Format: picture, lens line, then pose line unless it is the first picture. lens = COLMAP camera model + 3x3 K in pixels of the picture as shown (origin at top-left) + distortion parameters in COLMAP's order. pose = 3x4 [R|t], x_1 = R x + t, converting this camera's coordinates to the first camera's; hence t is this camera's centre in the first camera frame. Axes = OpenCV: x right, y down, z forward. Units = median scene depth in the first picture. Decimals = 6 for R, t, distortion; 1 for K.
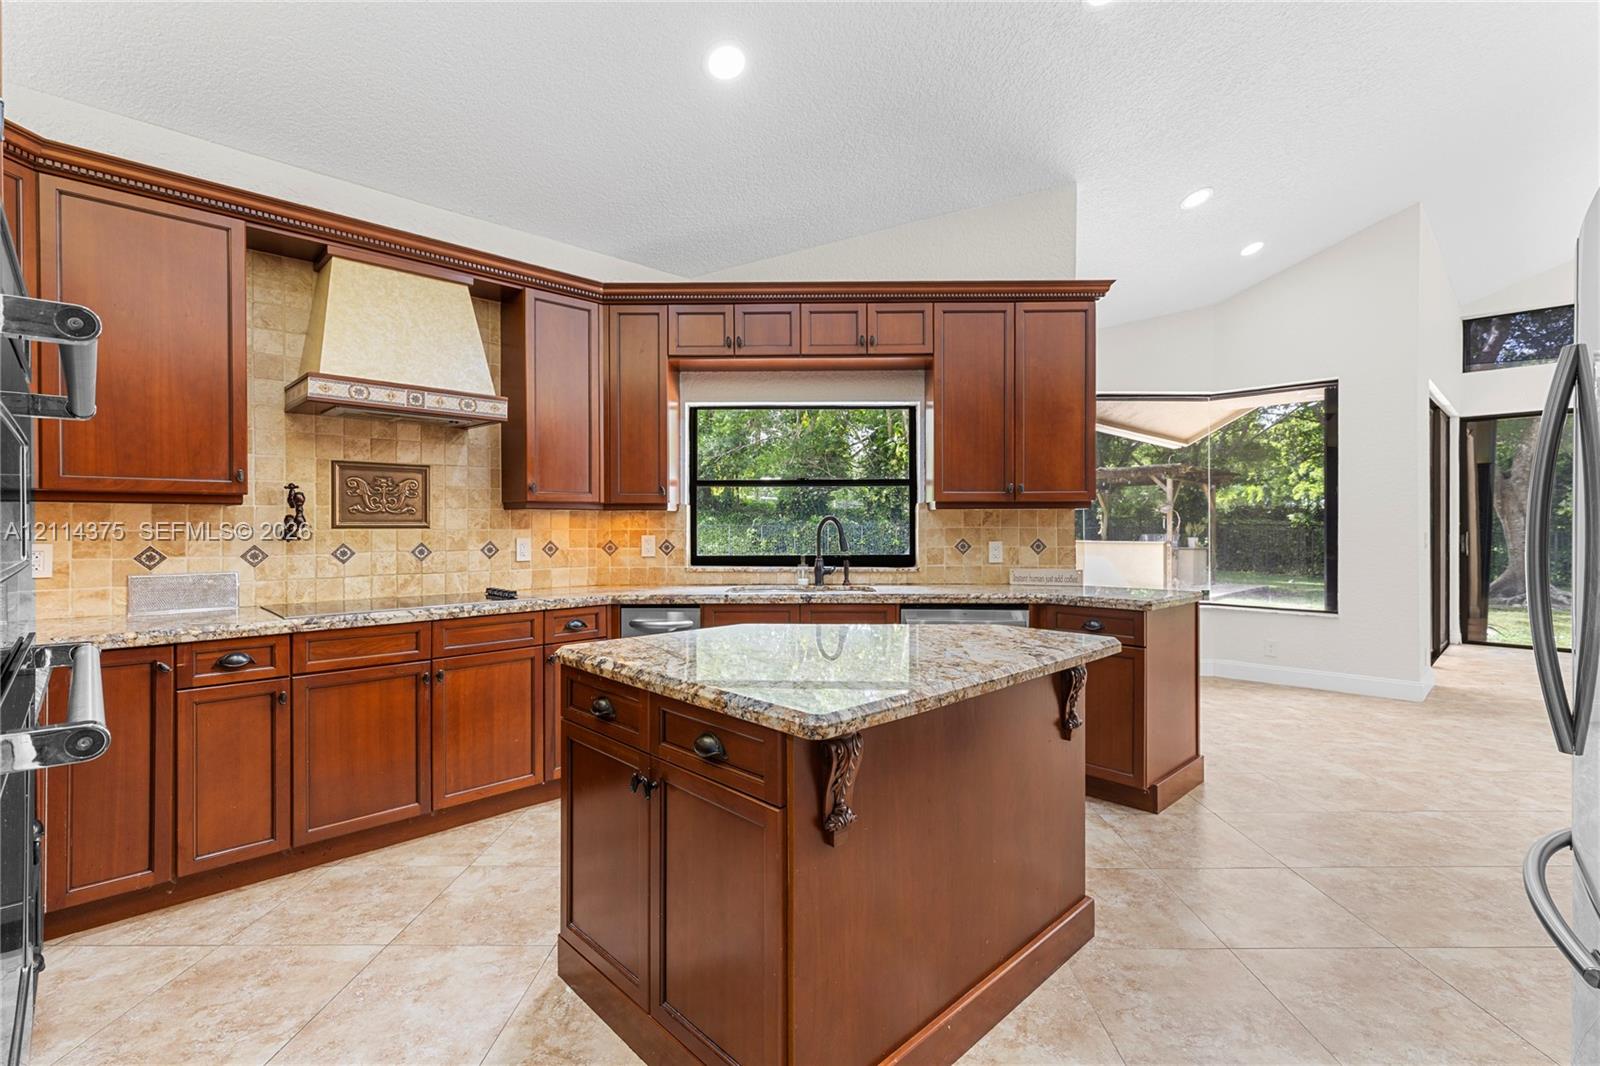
lens RADIAL K [[722.5, 0, 809.1], [0, 722.5, 531.4], [0, 0, 1]] dist [-0.001207, 0.000139]
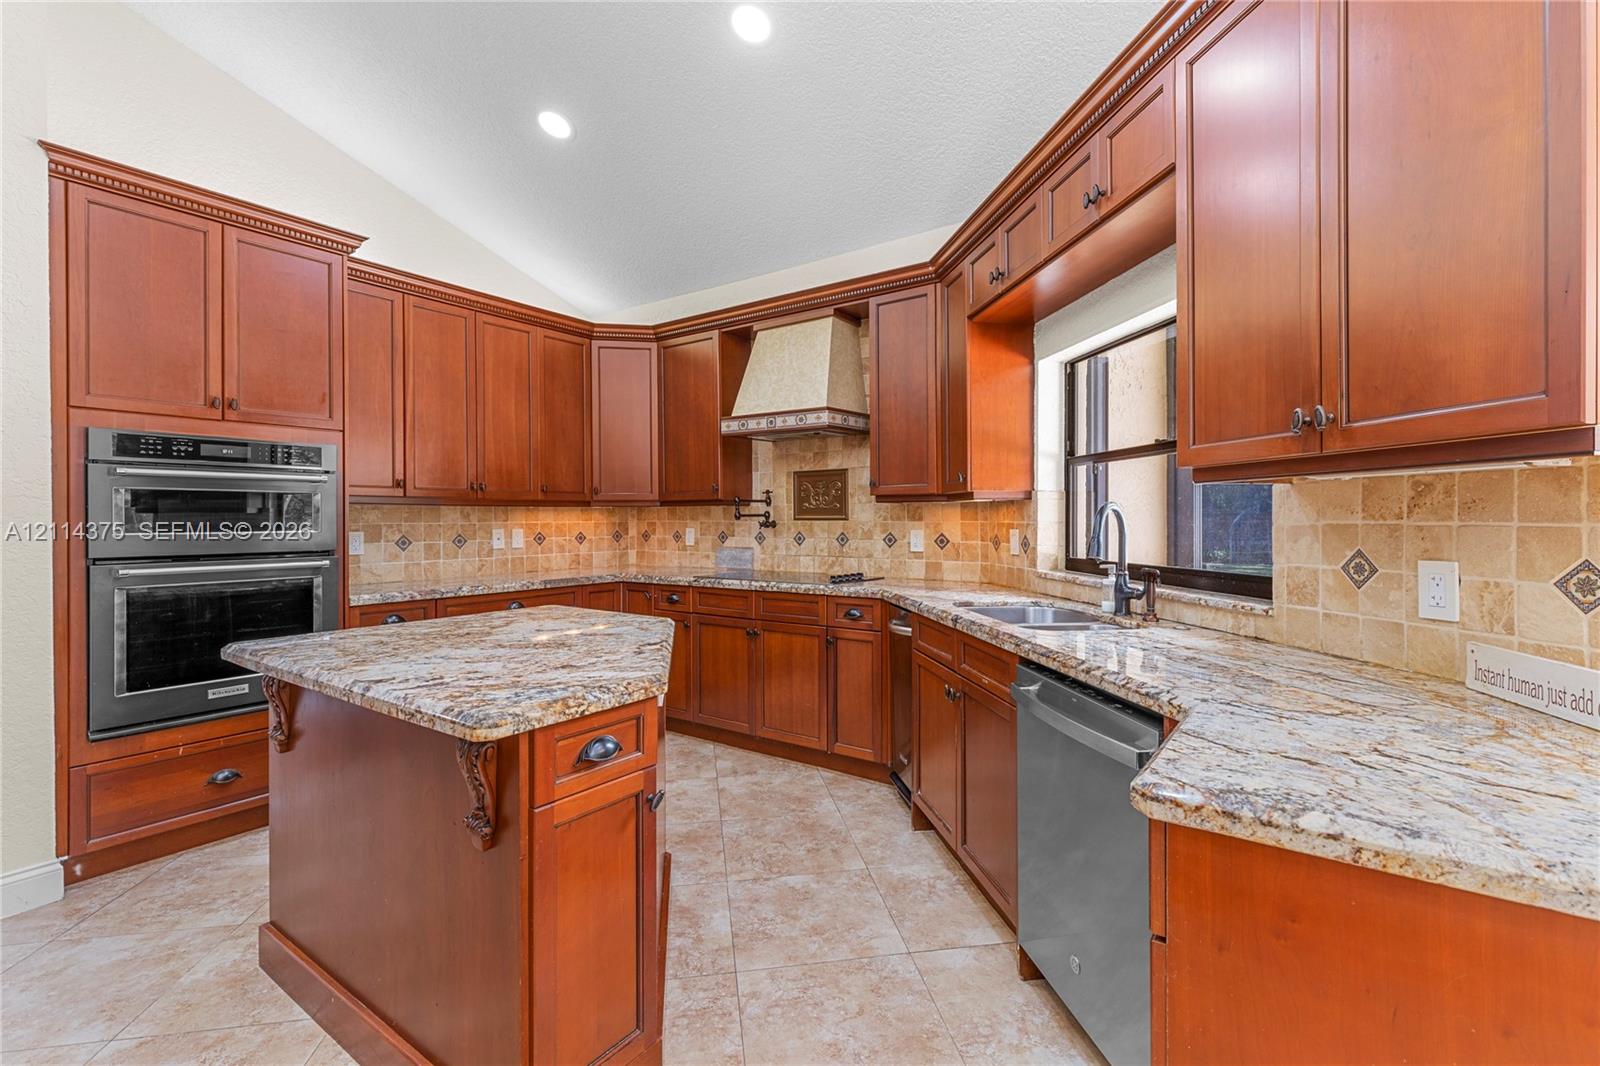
lens RADIAL K [[722.5, 0, 806.1], [0, 722.5, 520.1], [0, 0, 1]] dist [-0.001207, 0.000139]
pose [[0.160705, 0.003410, -0.986997, 0.659602], [-0.004558, 0.999986, 0.002713, -0.007422], [0.986992, 0.004062, 0.160718, 0.731405]]
